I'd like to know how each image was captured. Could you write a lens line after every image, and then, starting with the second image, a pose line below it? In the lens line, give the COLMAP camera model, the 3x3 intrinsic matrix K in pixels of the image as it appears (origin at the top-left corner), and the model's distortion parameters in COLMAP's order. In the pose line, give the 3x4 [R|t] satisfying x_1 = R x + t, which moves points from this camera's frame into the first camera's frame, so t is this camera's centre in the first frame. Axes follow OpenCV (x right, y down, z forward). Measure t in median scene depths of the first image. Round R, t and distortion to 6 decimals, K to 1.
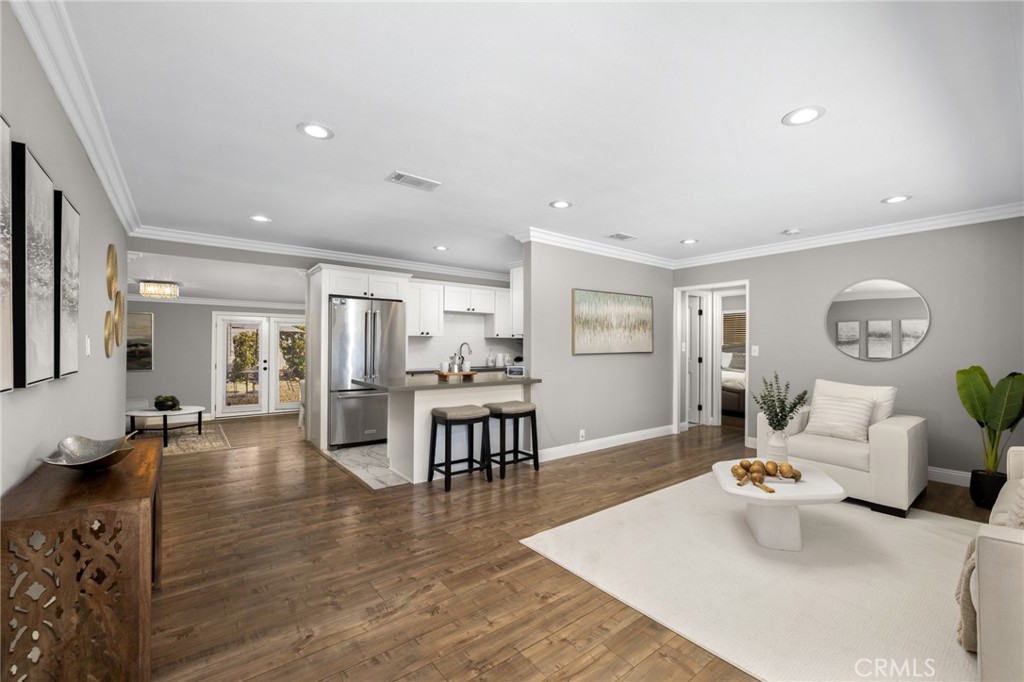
lens RADIAL K [[426.8, 0, 515.4], [0, 426.8, 343.6], [0, 0, 1]] dist [-0.002367, 0.001161]
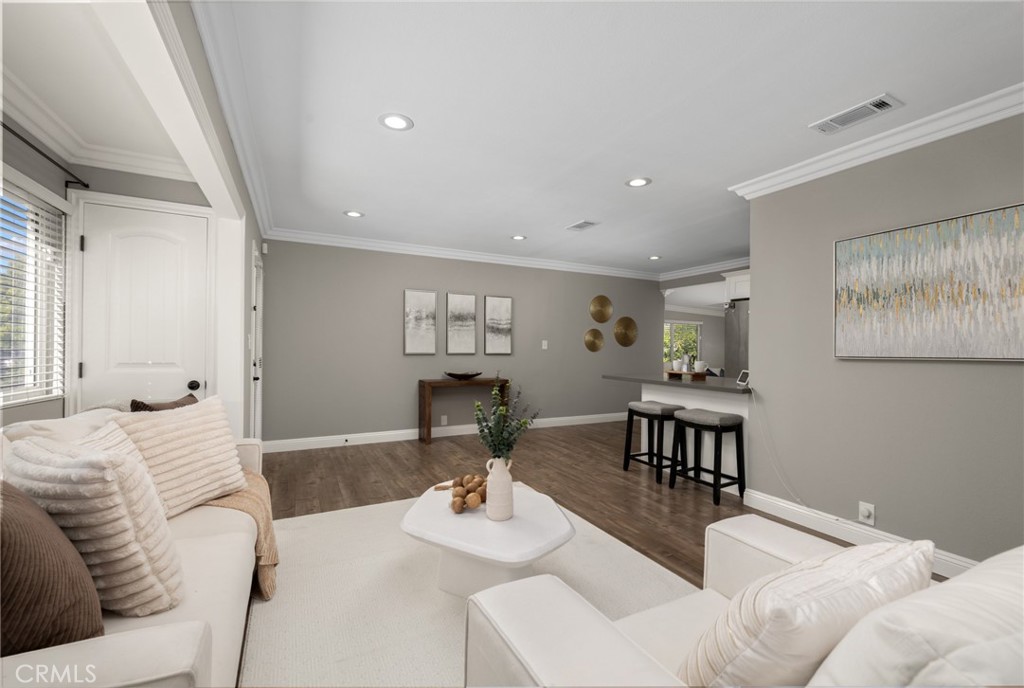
lens RADIAL K [[429.3, 0, 518.3], [0, 429.3, 345.3], [0, 0, 1]] dist [0.001715, 0.000162]
pose [[-0.181071, -0.011960, -0.983397, 0.886272], [-0.006740, 0.999918, -0.010919, 0.020591], [0.983447, 0.004651, -0.181137, 0.791532]]
